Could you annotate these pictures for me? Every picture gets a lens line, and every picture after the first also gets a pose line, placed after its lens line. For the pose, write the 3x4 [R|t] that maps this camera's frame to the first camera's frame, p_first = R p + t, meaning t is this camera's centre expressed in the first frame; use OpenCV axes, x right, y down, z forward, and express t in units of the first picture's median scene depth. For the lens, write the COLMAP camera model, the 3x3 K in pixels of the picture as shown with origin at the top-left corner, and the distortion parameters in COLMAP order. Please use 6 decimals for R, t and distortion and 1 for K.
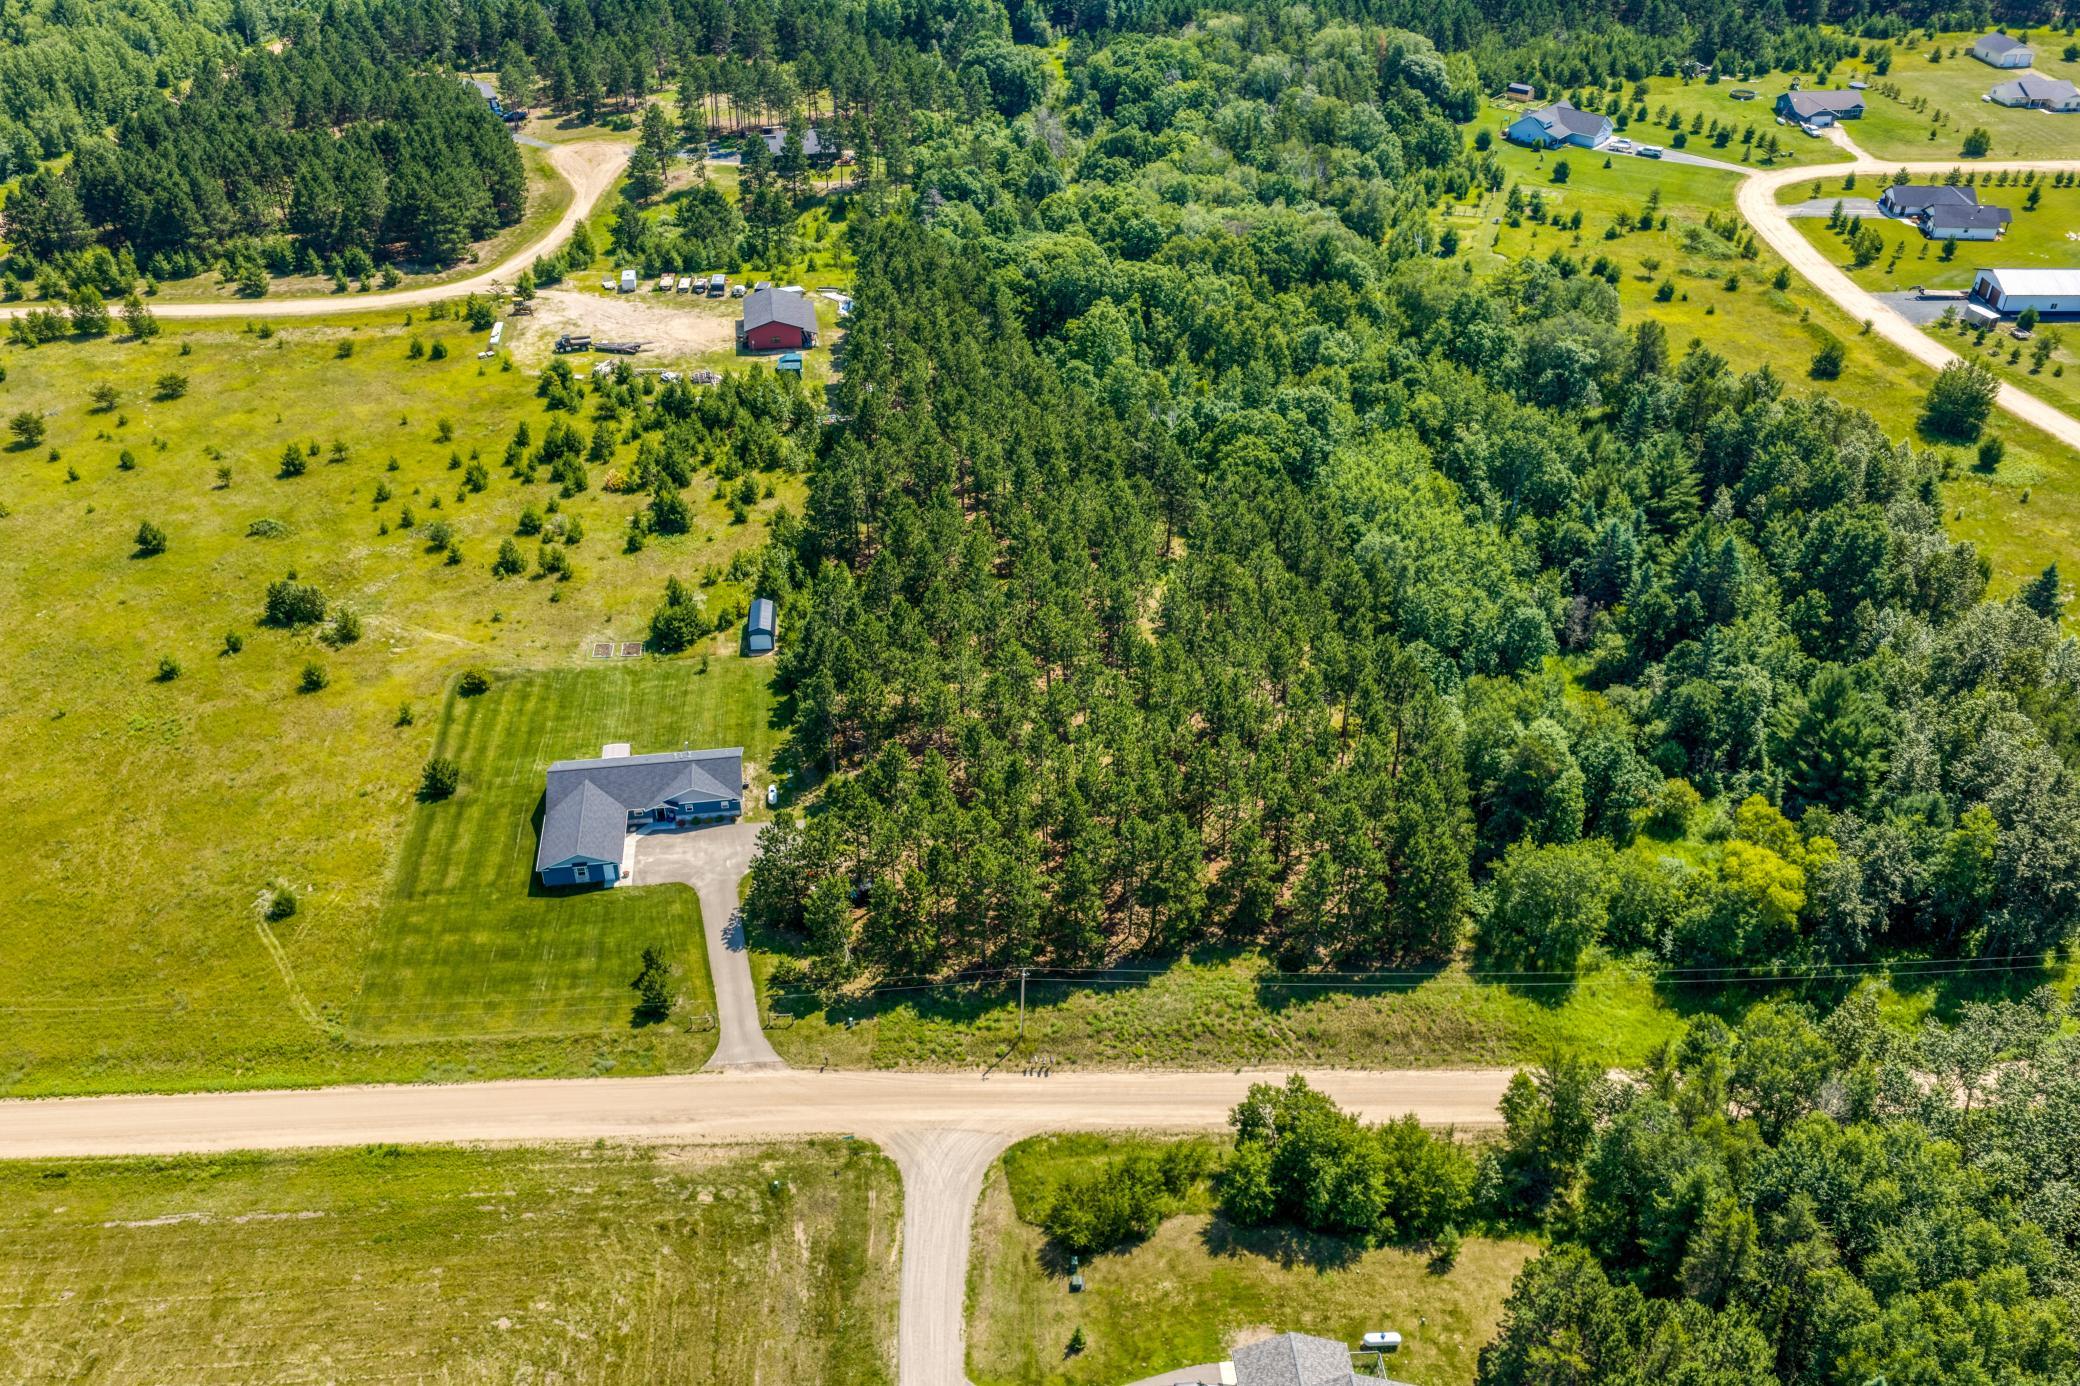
lens RADIAL K [[1704.1, 0, 1040.0], [0, 1704.1, 693.0], [0, 0, 1]] dist [0.007078, -0.014359]
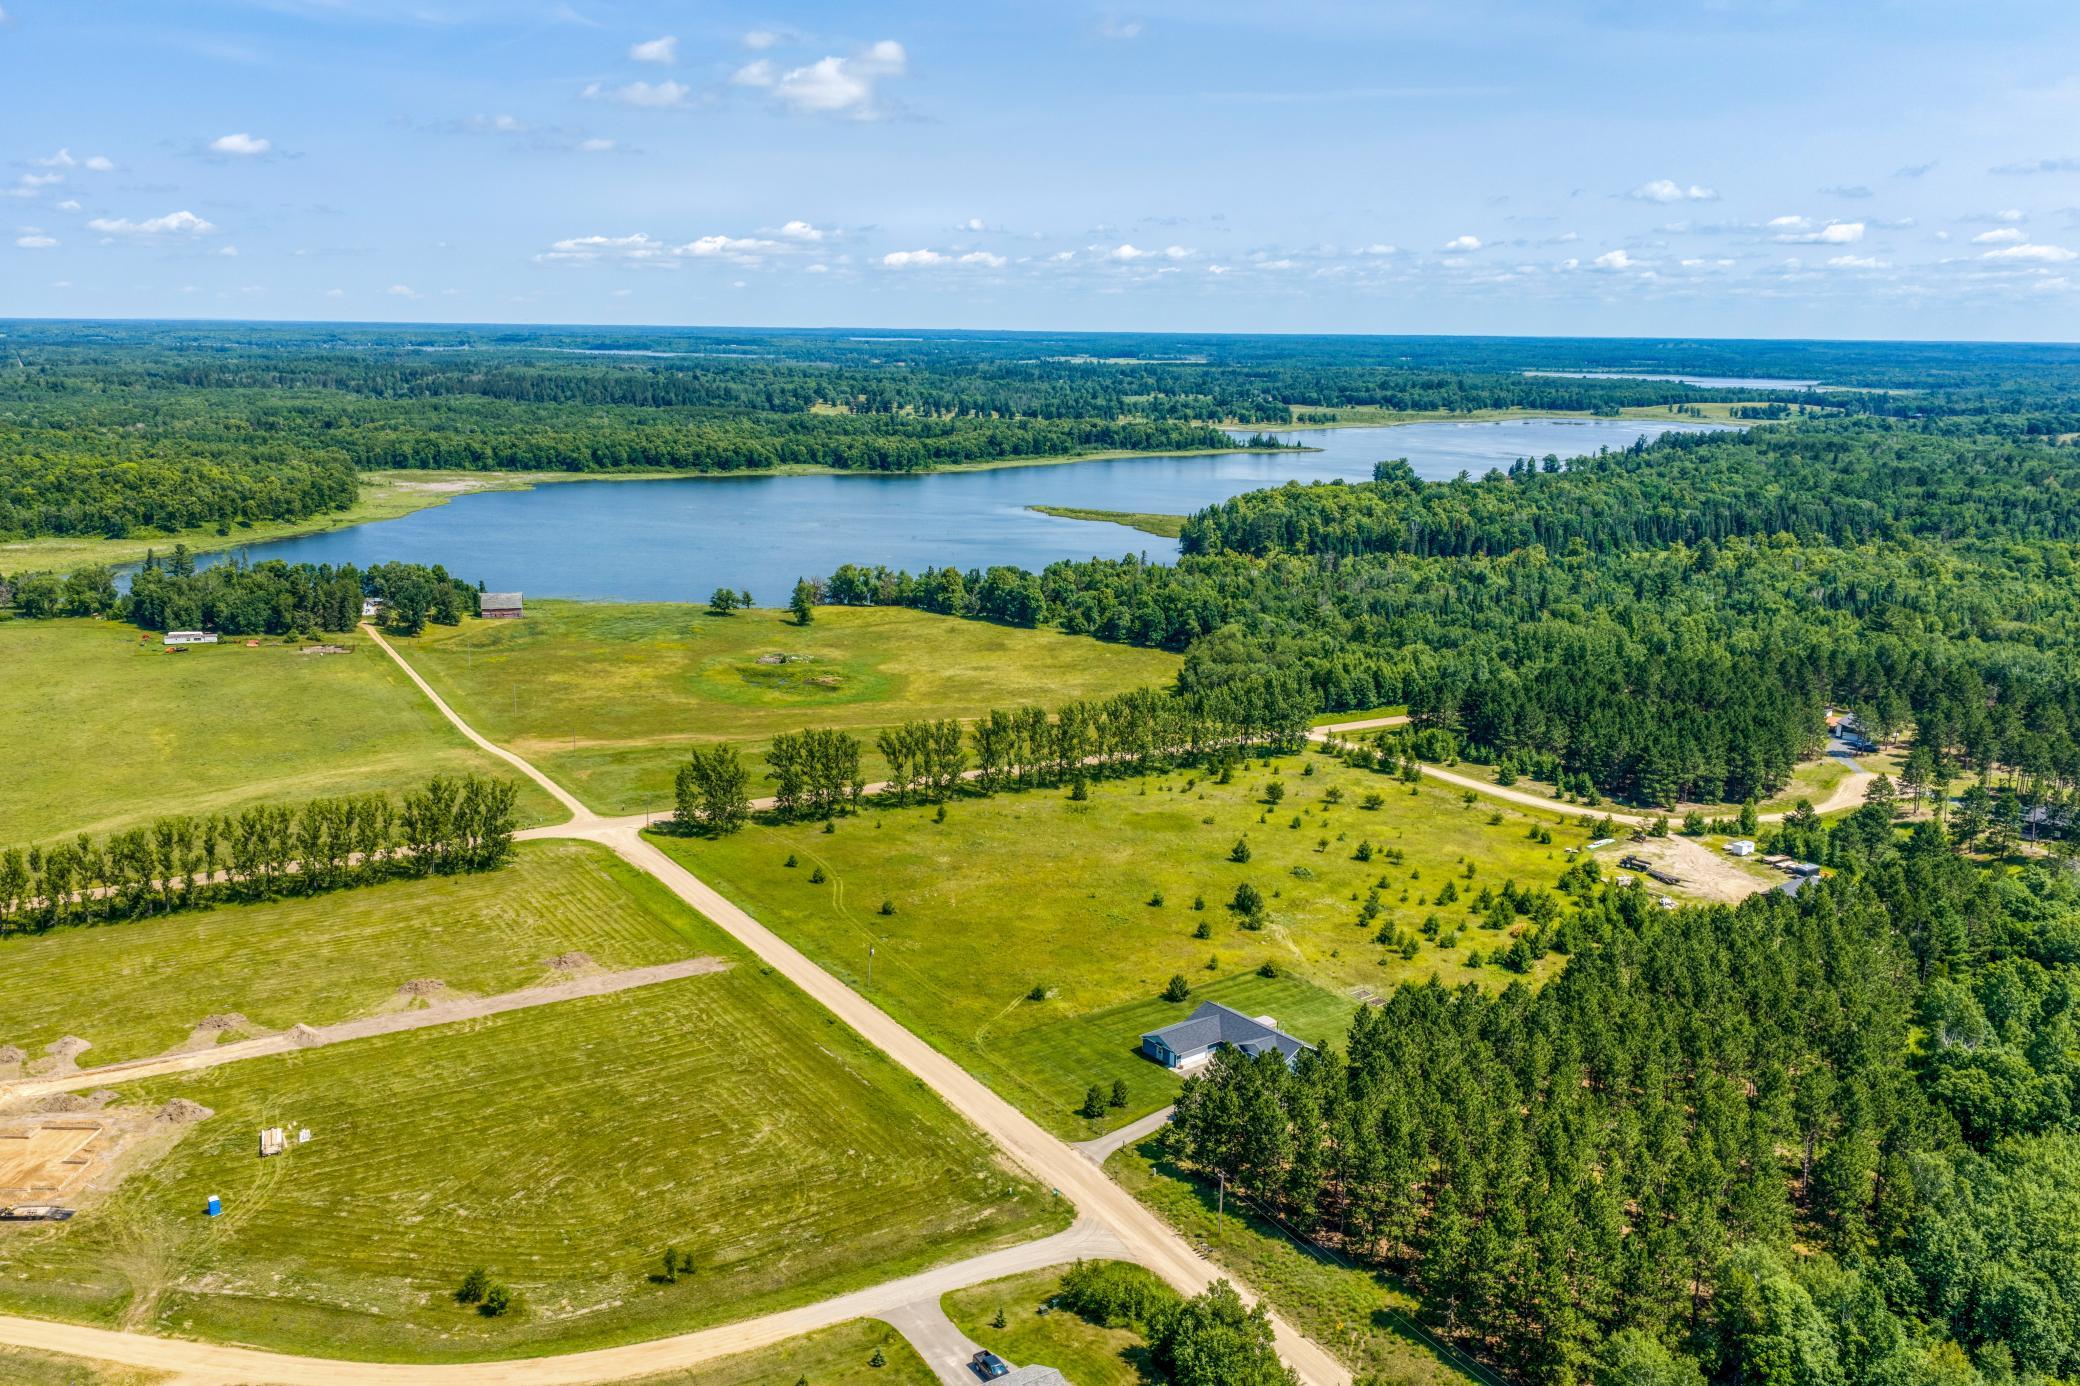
lens RADIAL K [[1718.0, 0, 1040.0], [0, 1718.0, 693.0], [0, 0, 1]] dist [0.016465, -0.017780]
pose [[0.496549, 0.189611, -0.847046, 0.944379], [-0.499926, 0.860217, -0.100504, 0.043440], [0.709586, 0.473366, 0.521931, 0.011703]]
